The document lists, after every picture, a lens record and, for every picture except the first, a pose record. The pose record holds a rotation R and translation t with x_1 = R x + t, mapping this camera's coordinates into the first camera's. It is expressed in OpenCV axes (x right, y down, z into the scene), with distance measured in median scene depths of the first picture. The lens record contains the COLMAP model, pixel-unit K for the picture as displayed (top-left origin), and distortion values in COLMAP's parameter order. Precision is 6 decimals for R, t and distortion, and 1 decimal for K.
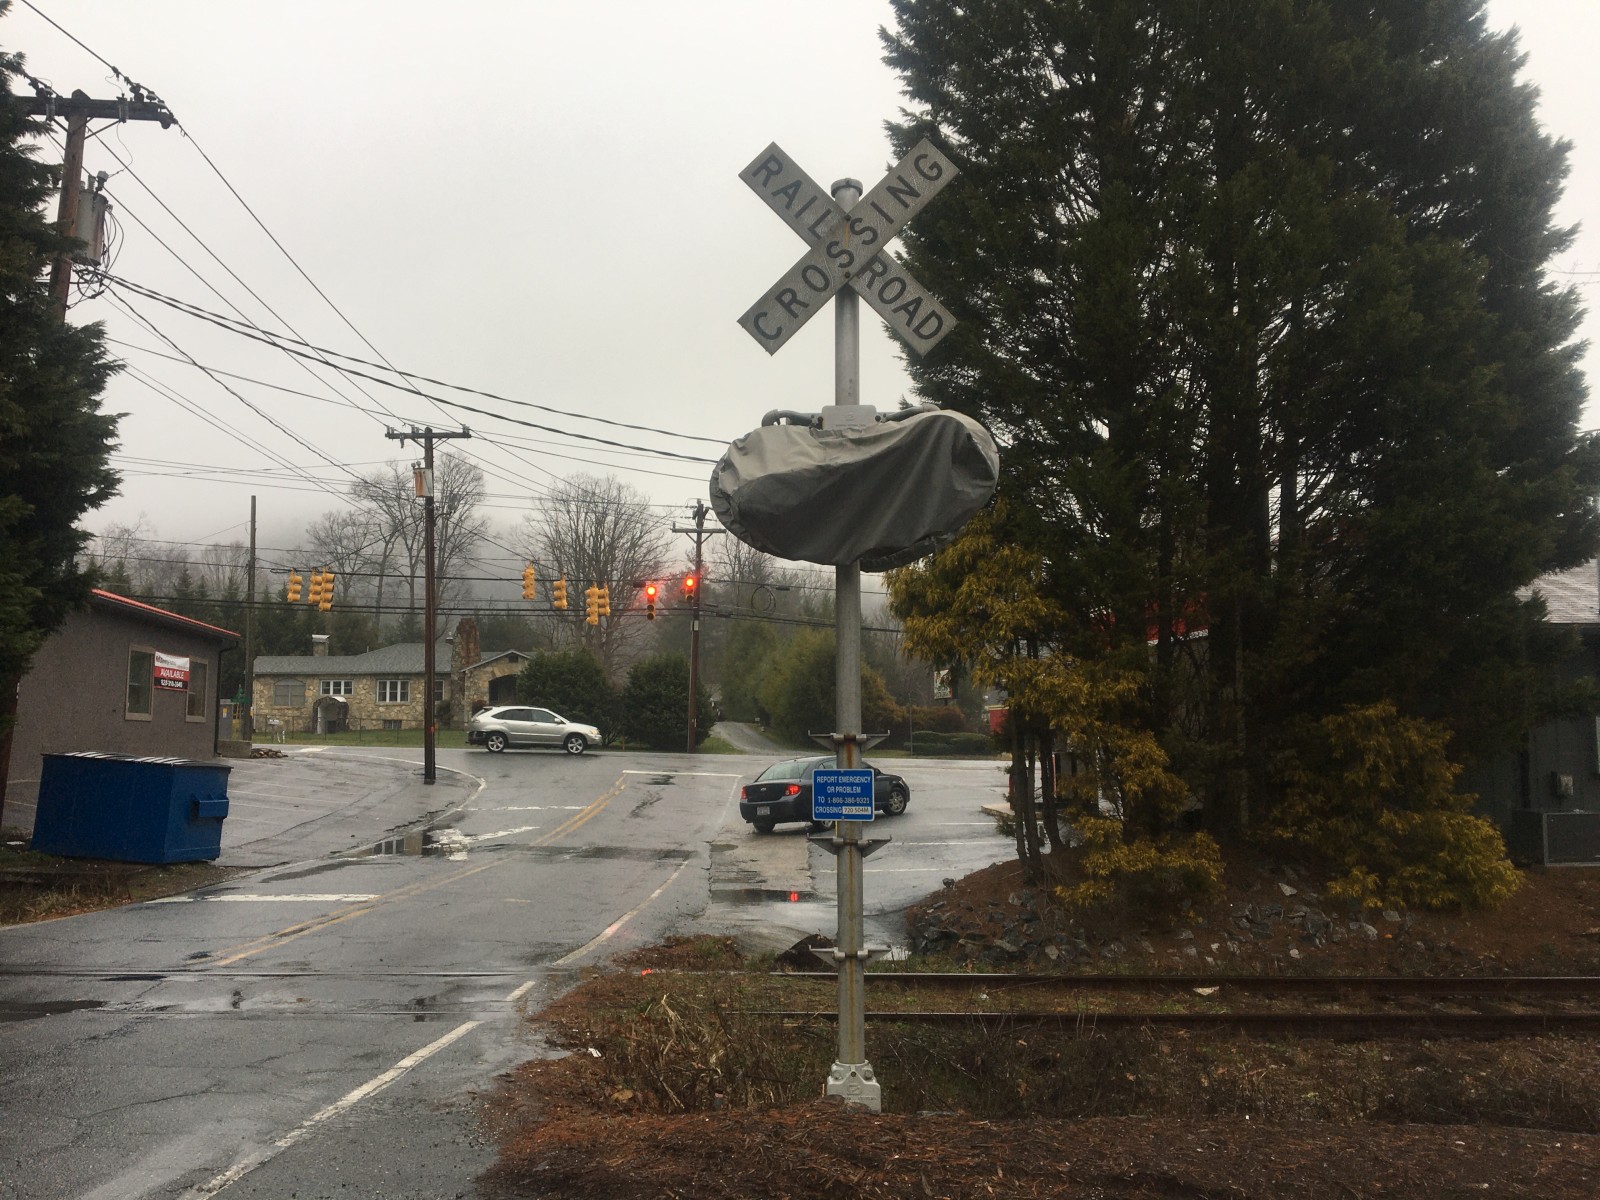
lens RADIAL K [[1312.4, 0, 788.4], [0, 1312.4, 588.3], [0, 0, 1]] dist [0.083056, -0.119722]
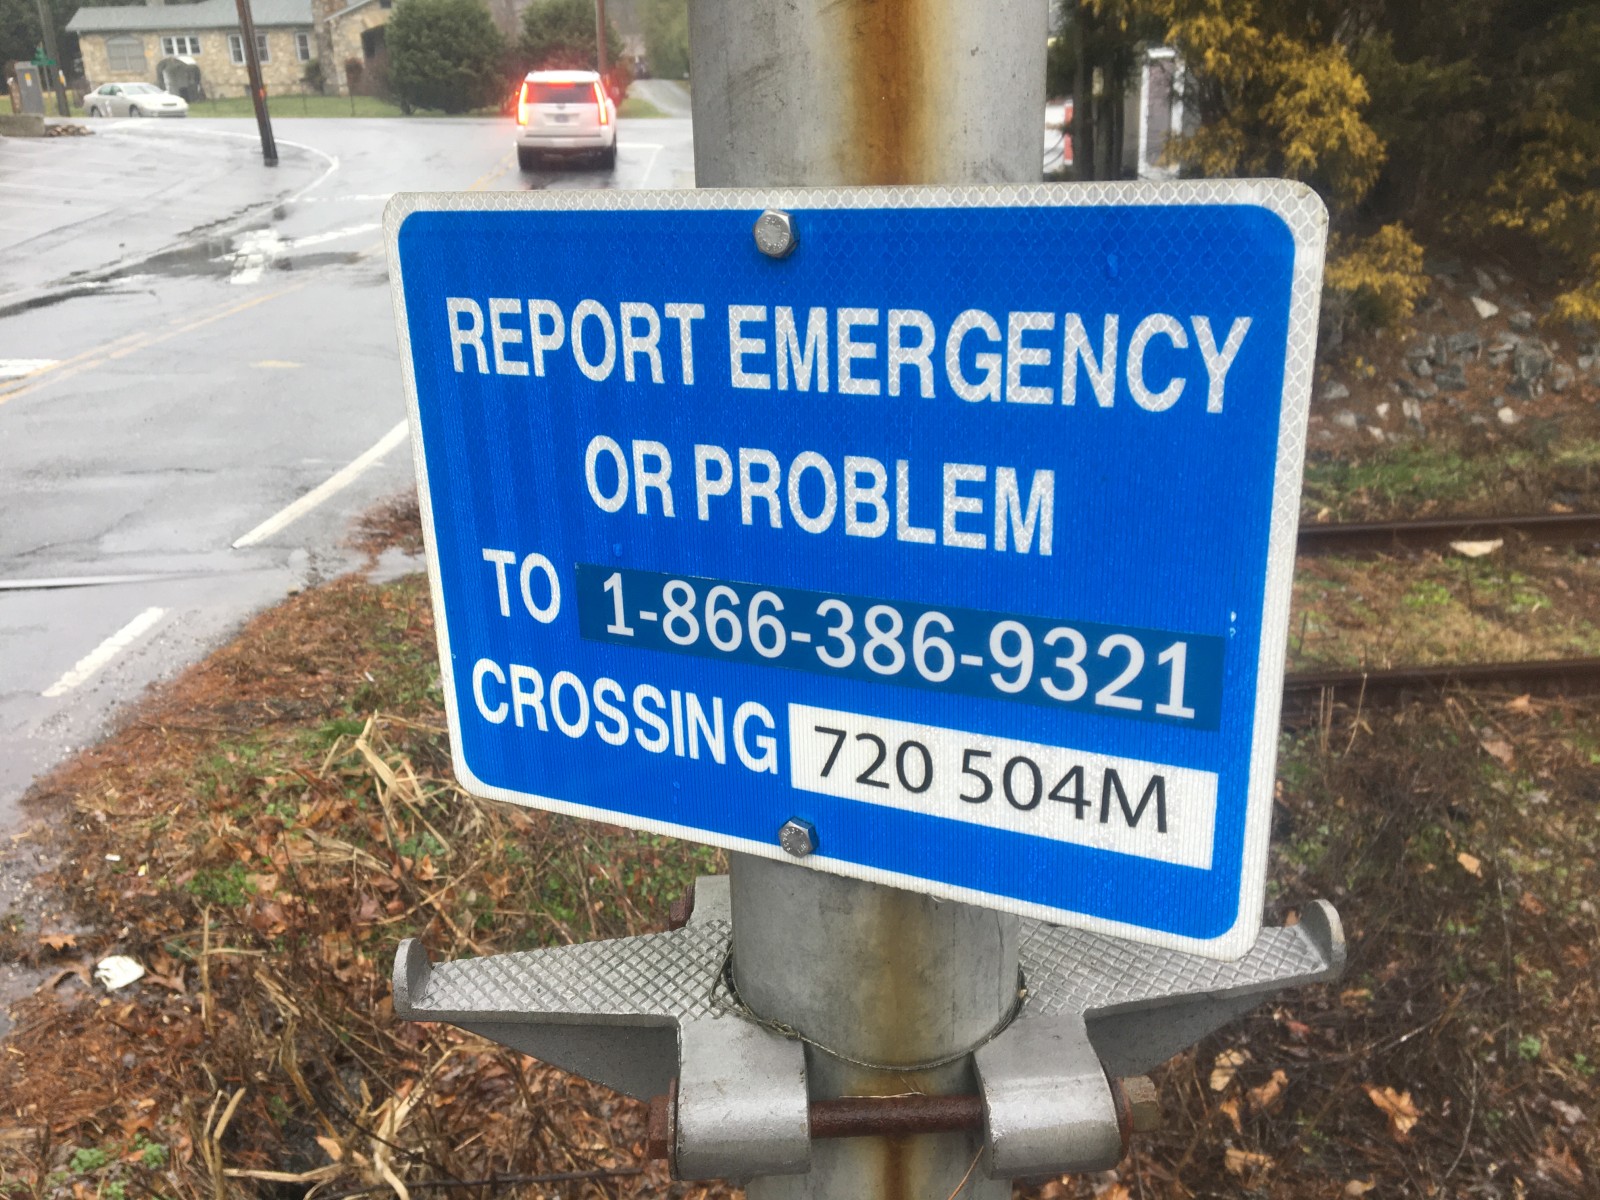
lens RADIAL K [[1312.4, 0, 788.4], [0, 1312.4, 588.3], [0, 0, 1]] dist [0.083056, -0.119722]
pose [[0.998701, -0.040232, 0.031255, 0.016688], [0.021844, 0.892404, 0.450708, 0.053892], [-0.046025, -0.449440, 0.892124, 0.400421]]
